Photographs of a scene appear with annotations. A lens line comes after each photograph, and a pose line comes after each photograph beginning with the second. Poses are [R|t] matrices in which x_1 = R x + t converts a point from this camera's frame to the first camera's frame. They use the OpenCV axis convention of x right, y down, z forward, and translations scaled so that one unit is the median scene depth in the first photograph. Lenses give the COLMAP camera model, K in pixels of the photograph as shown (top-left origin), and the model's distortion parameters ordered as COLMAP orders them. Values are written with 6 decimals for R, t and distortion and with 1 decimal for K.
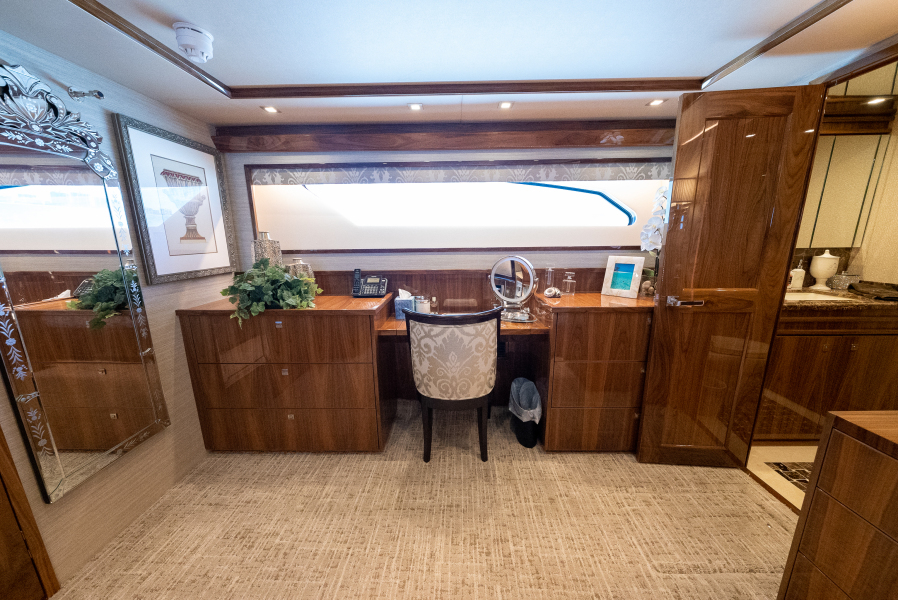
lens RADIAL K [[305.3, 0, 447.8], [0, 305.3, 302.2], [0, 0, 1]] dist [-0.005217, -0.000043]
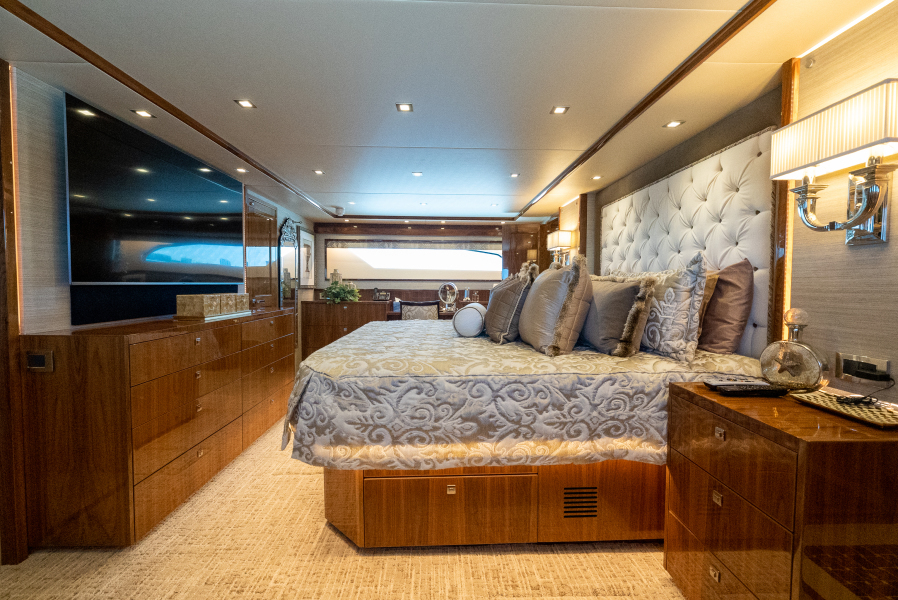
lens RADIAL K [[374.8, 0, 449.8], [0, 374.8, 302.0], [0, 0, 1]] dist [-0.002277, -0.000073]
pose [[0.998637, 0.017280, 0.049254, 0.090529], [-0.008742, 0.985654, -0.168553, 0.438561], [-0.051460, 0.167893, 0.984461, -1.629381]]
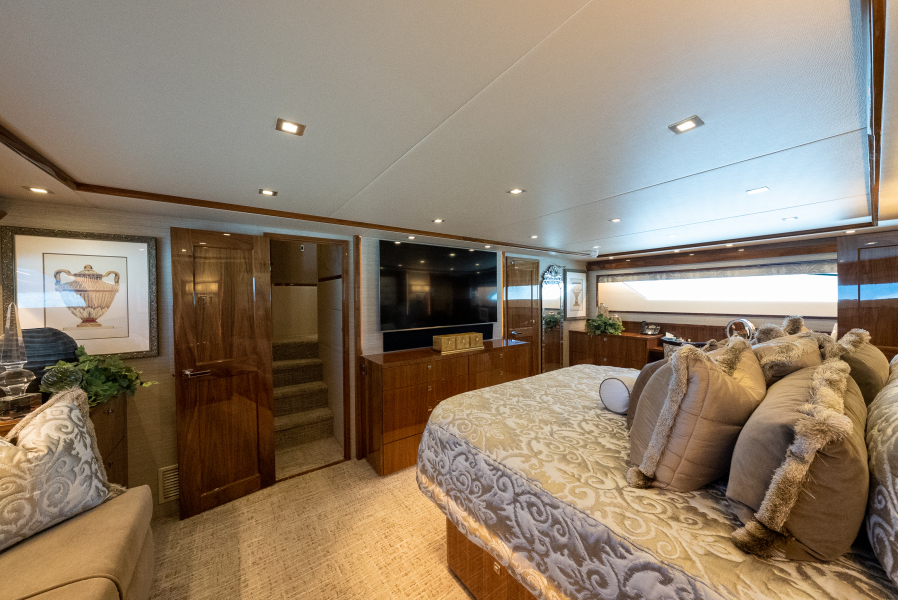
lens RADIAL K [[305.3, 0, 449.5], [0, 305.3, 300.4], [0, 0, 1]] dist [-0.005217, -0.000043]
pose [[0.597480, 0.013342, -0.801773, 0.605572], [-0.168089, 0.979732, -0.108956, 0.214371], [0.784069, 0.199868, 0.587613, -1.358978]]
